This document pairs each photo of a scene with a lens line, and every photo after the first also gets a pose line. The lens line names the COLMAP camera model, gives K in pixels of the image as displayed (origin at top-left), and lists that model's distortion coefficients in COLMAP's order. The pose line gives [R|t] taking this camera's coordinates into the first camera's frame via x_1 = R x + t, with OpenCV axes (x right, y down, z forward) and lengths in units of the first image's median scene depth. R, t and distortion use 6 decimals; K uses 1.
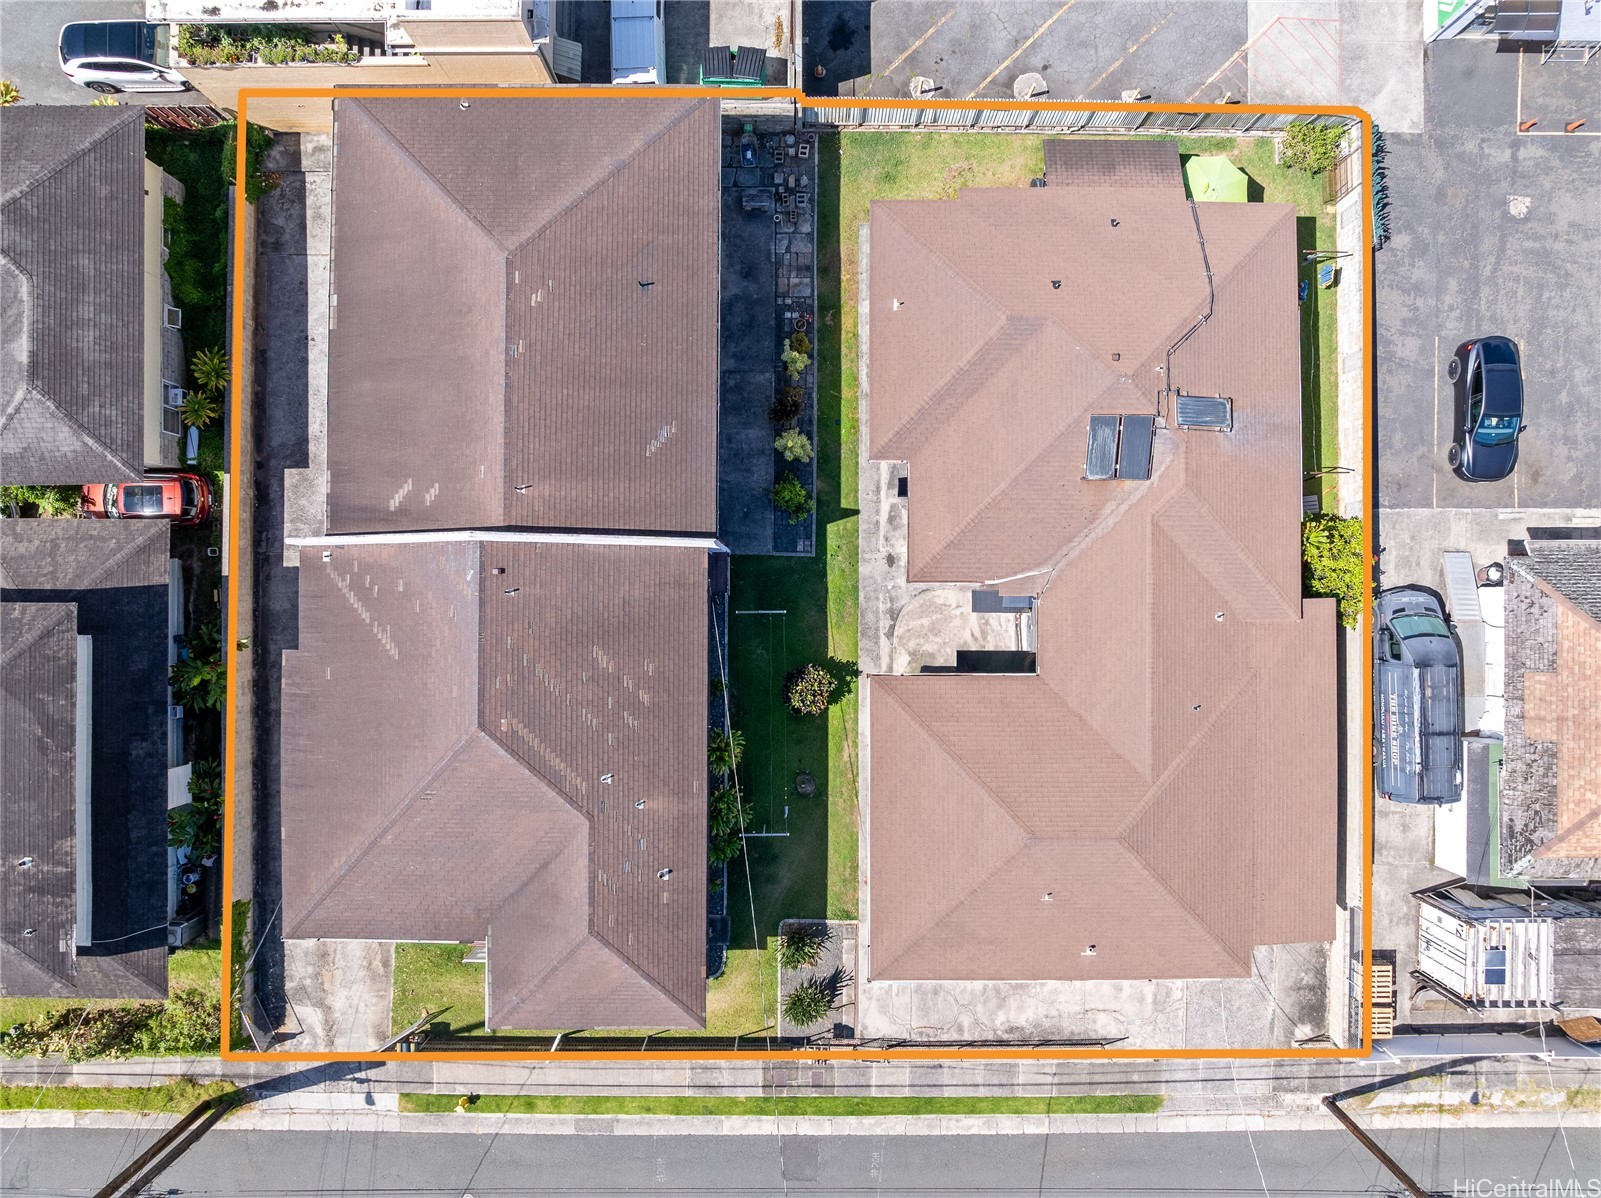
lens RADIAL K [[1122.8, 0, 805.7], [0, 1122.8, 595.4], [0, 0, 1]] dist [-0.042168, 0.010032]
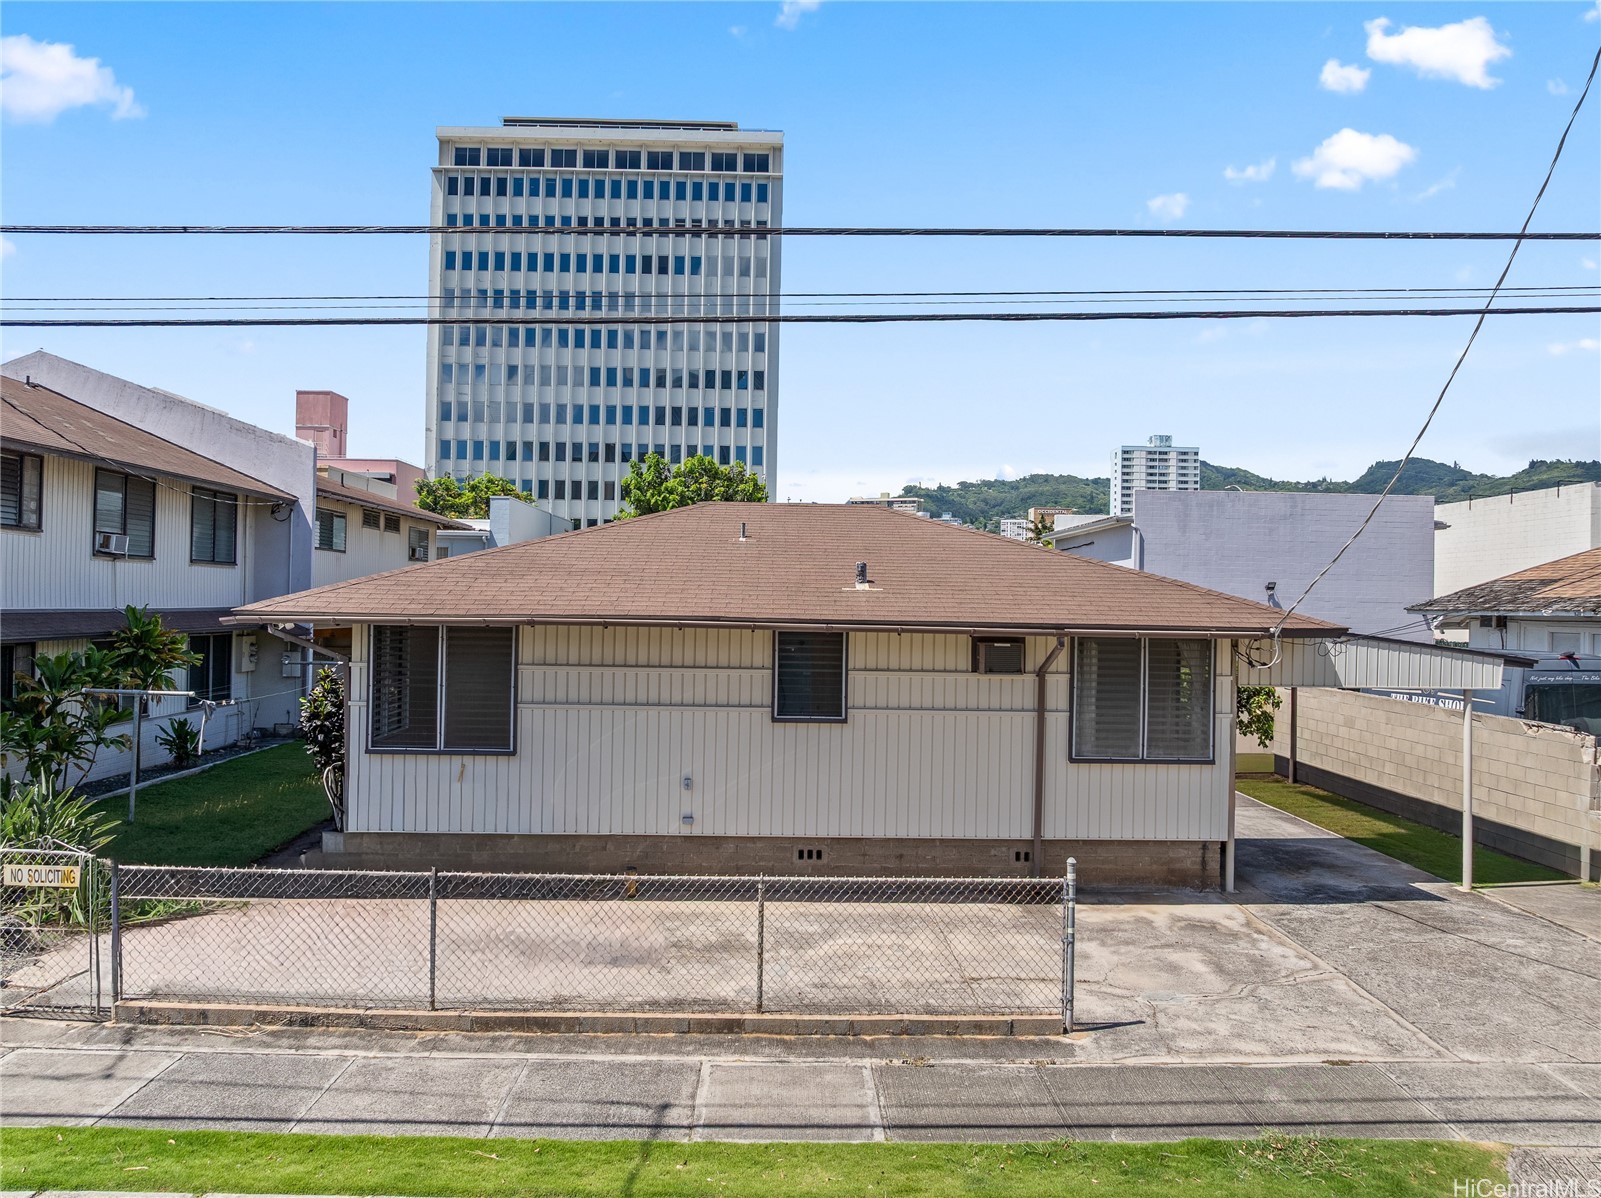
lens RADIAL K [[1145.2, 0, 806.2], [0, 1145.2, 601.6], [0, 0, 1]] dist [-0.034940, 0.002857]
pose [[0.999469, 0.013453, 0.029683, 0.204018], [0.029650, 0.002655, -0.999557, 0.636054], [-0.013526, 0.999906, 0.002255, 0.911568]]
